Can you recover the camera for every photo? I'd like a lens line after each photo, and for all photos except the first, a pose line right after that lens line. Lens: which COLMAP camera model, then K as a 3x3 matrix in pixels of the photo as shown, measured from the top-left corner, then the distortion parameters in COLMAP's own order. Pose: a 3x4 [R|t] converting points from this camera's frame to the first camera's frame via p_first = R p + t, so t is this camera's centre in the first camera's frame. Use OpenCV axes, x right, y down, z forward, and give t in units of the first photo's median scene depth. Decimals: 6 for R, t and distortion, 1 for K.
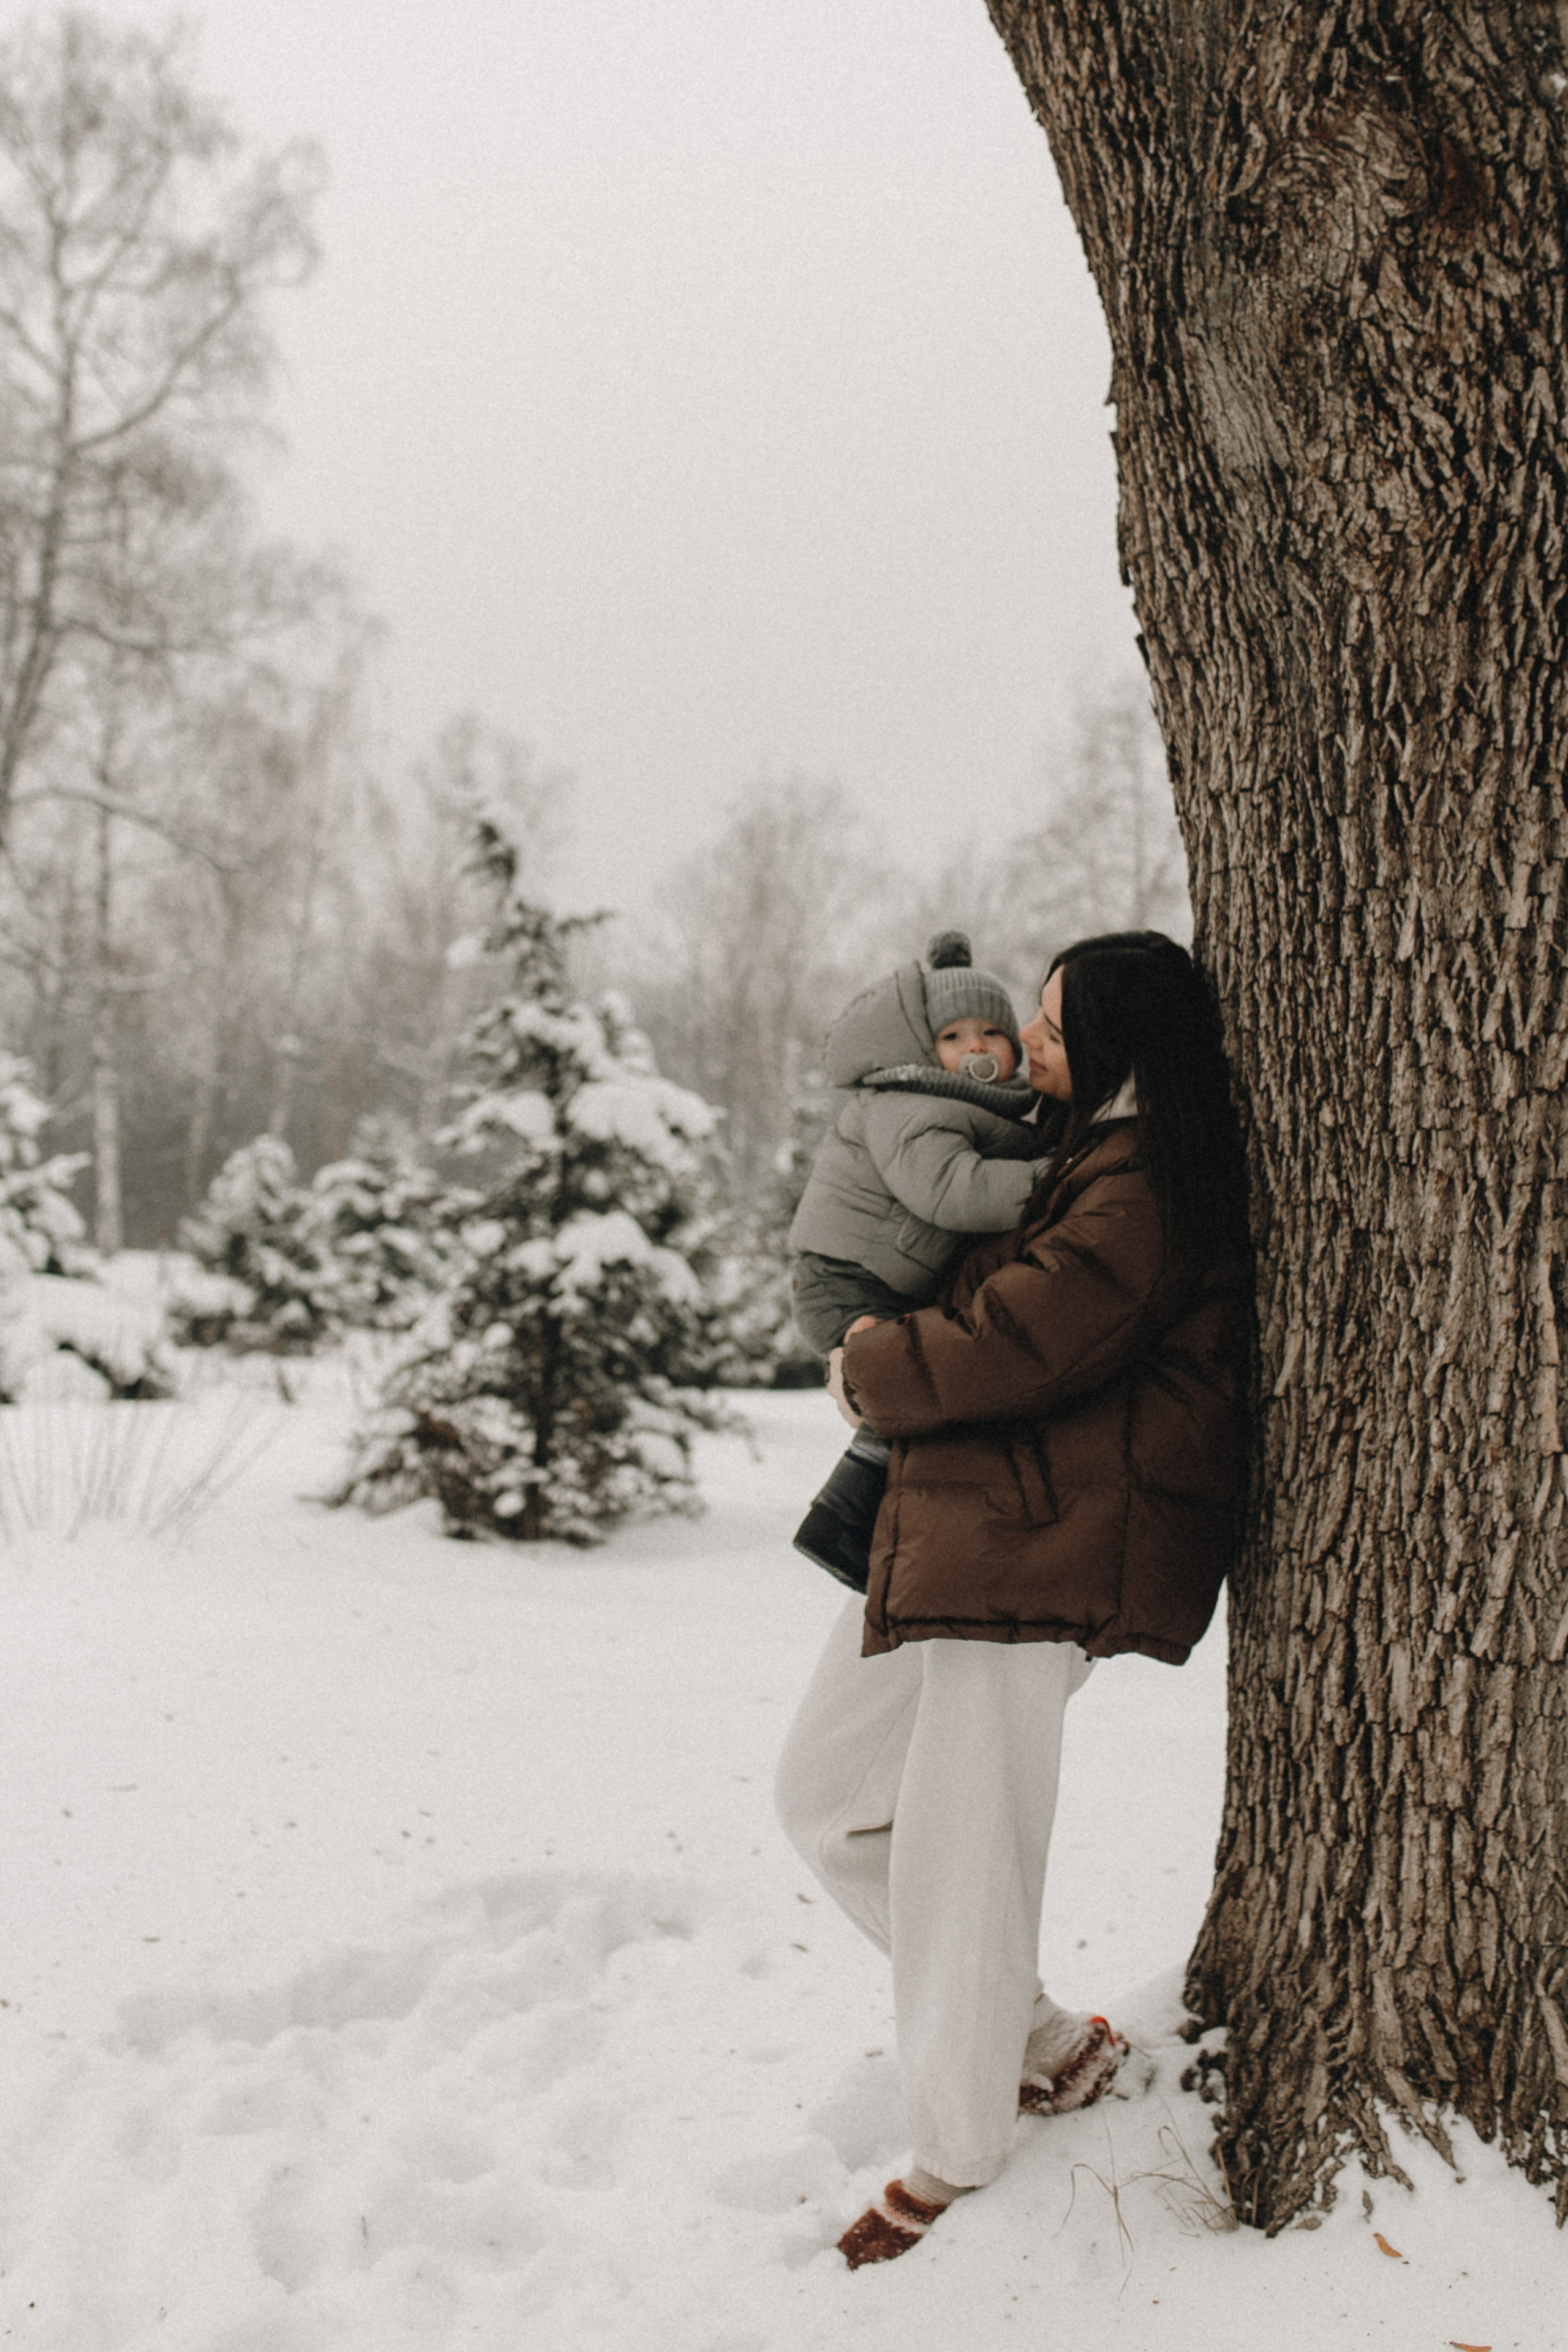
lens RADIAL K [[2343.9, 0, 713.5], [0, 2343.9, 1101.4], [0, 0, 1]] dist [-0.002633, 0.004506]
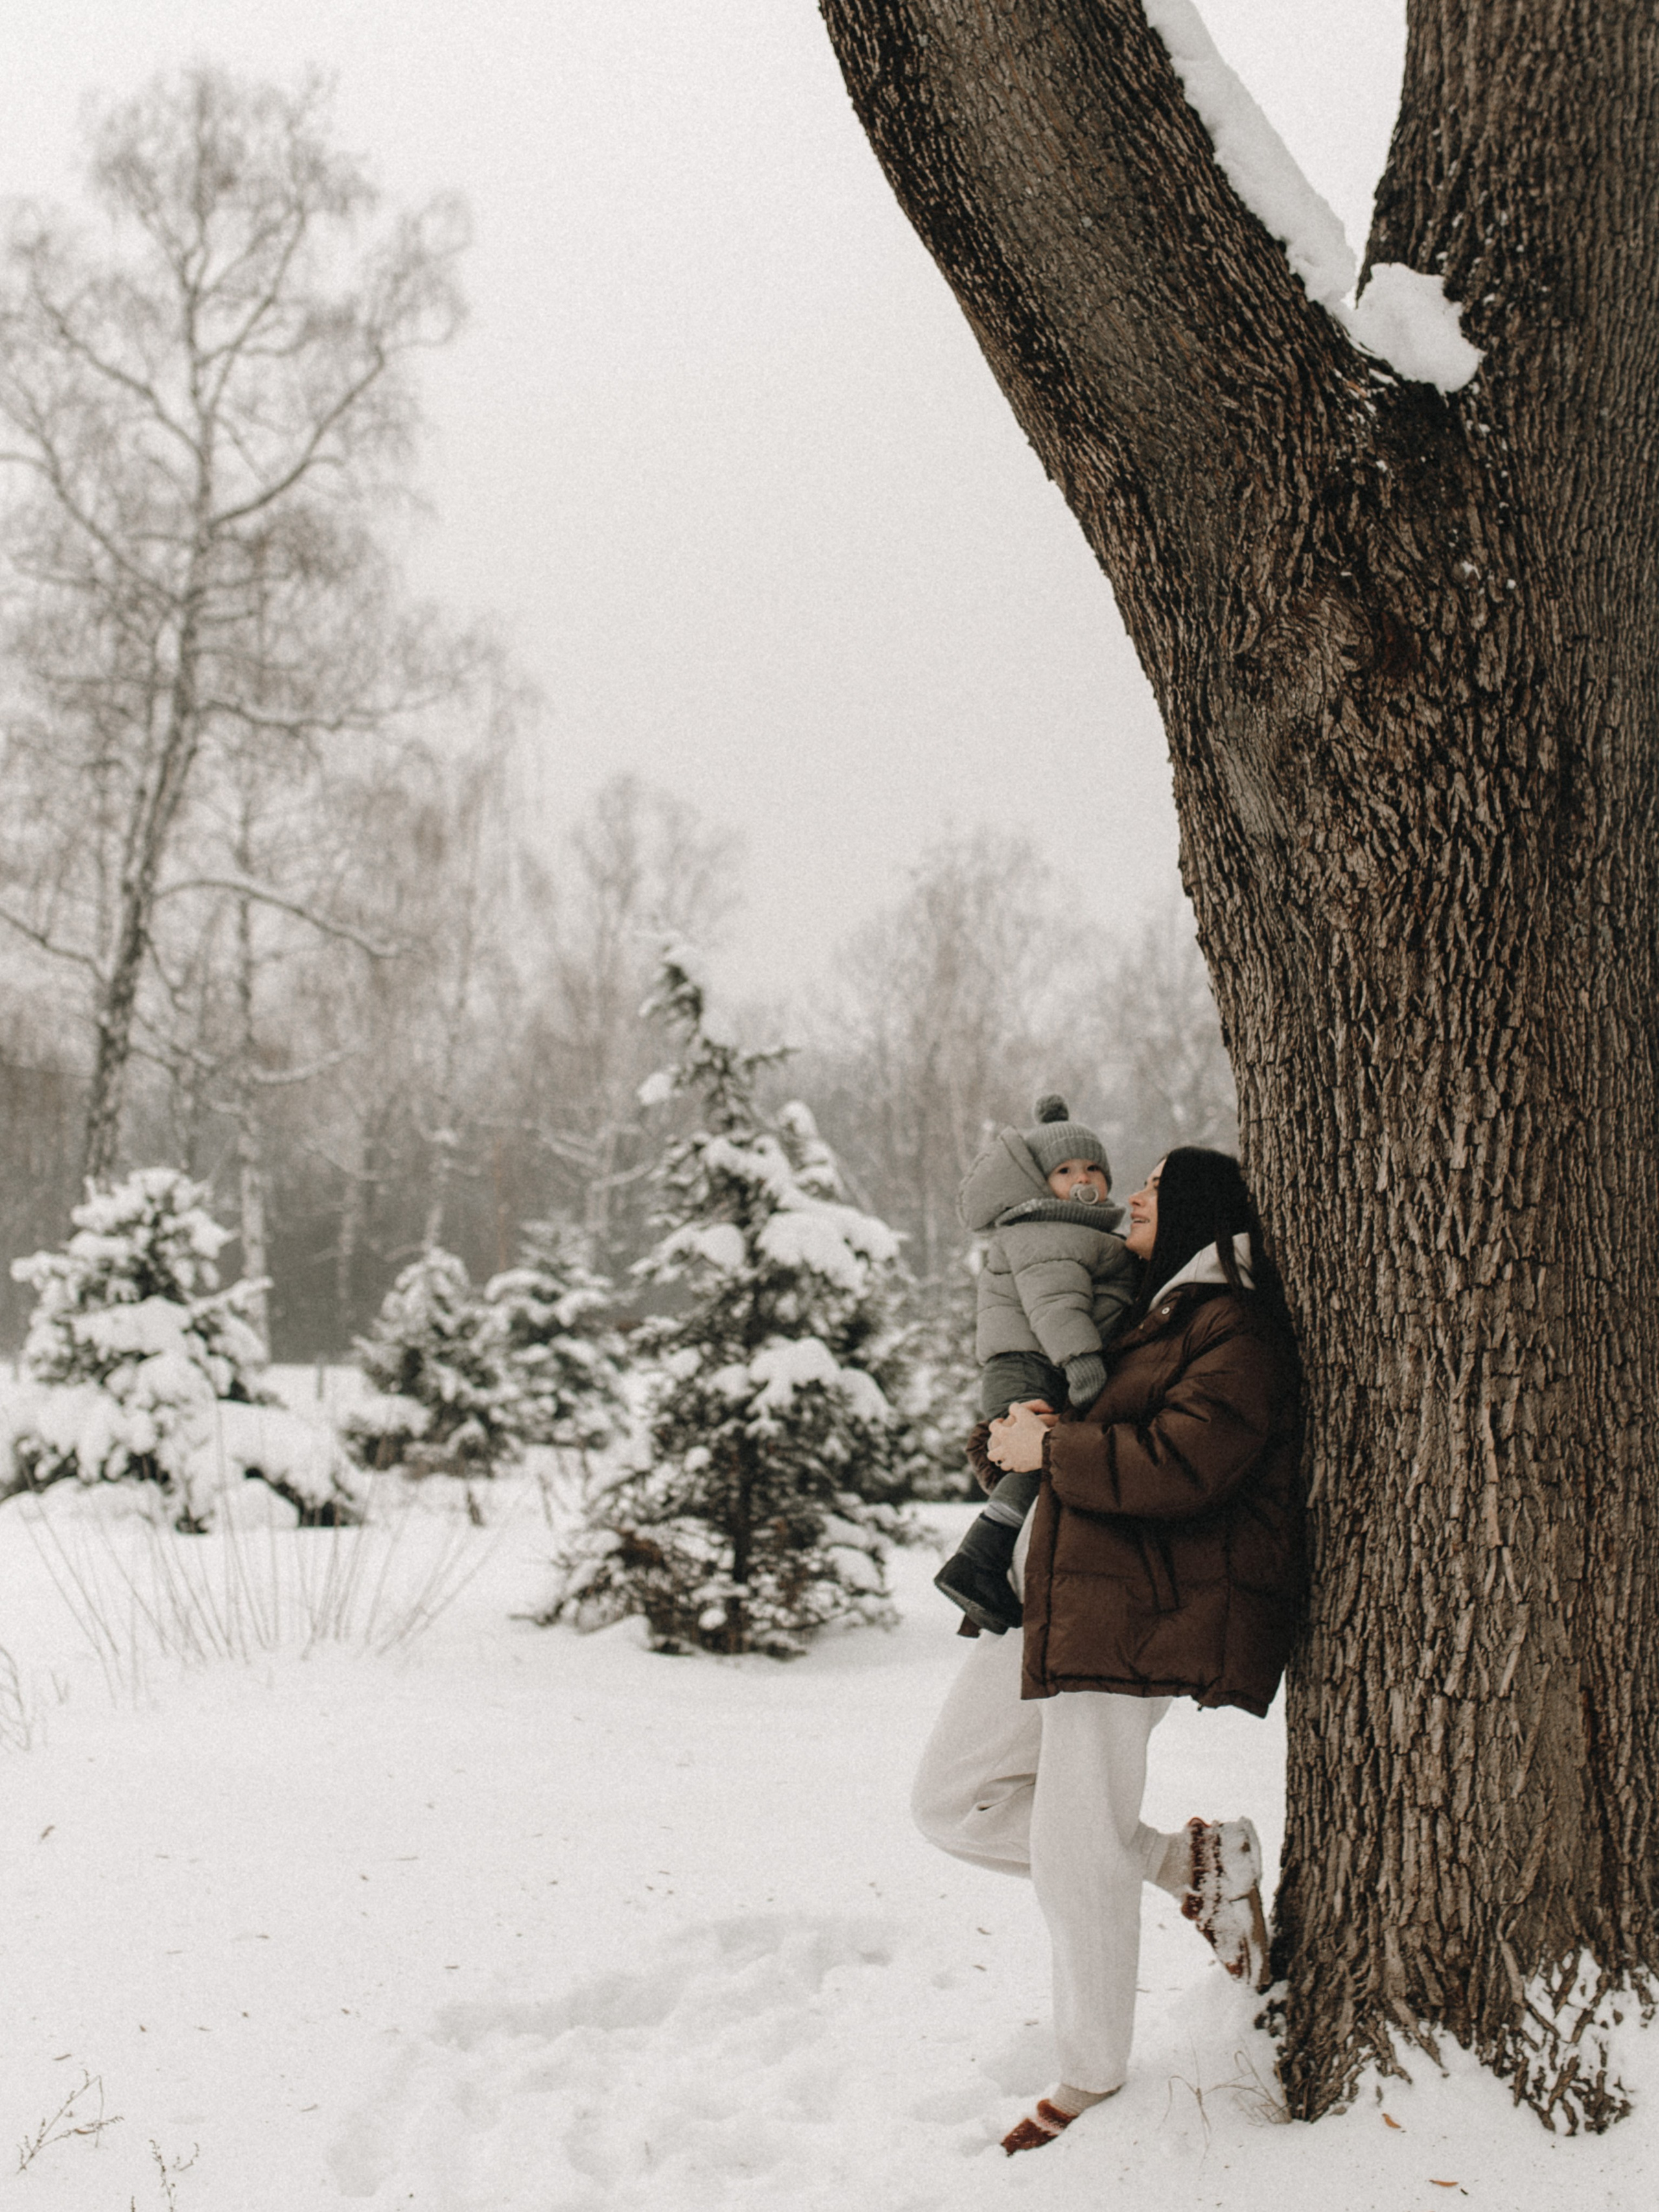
lens RADIAL K [[2553.6, 0, 829.5], [0, 2553.6, 1106.0], [0, 0, 1]] dist [-0.000201, -0.002496]
pose [[0.999255, -0.026428, -0.028131, 0.012035], [0.025553, 0.999192, -0.031009, -0.070549], [0.028928, 0.030267, 0.999123, -0.507861]]
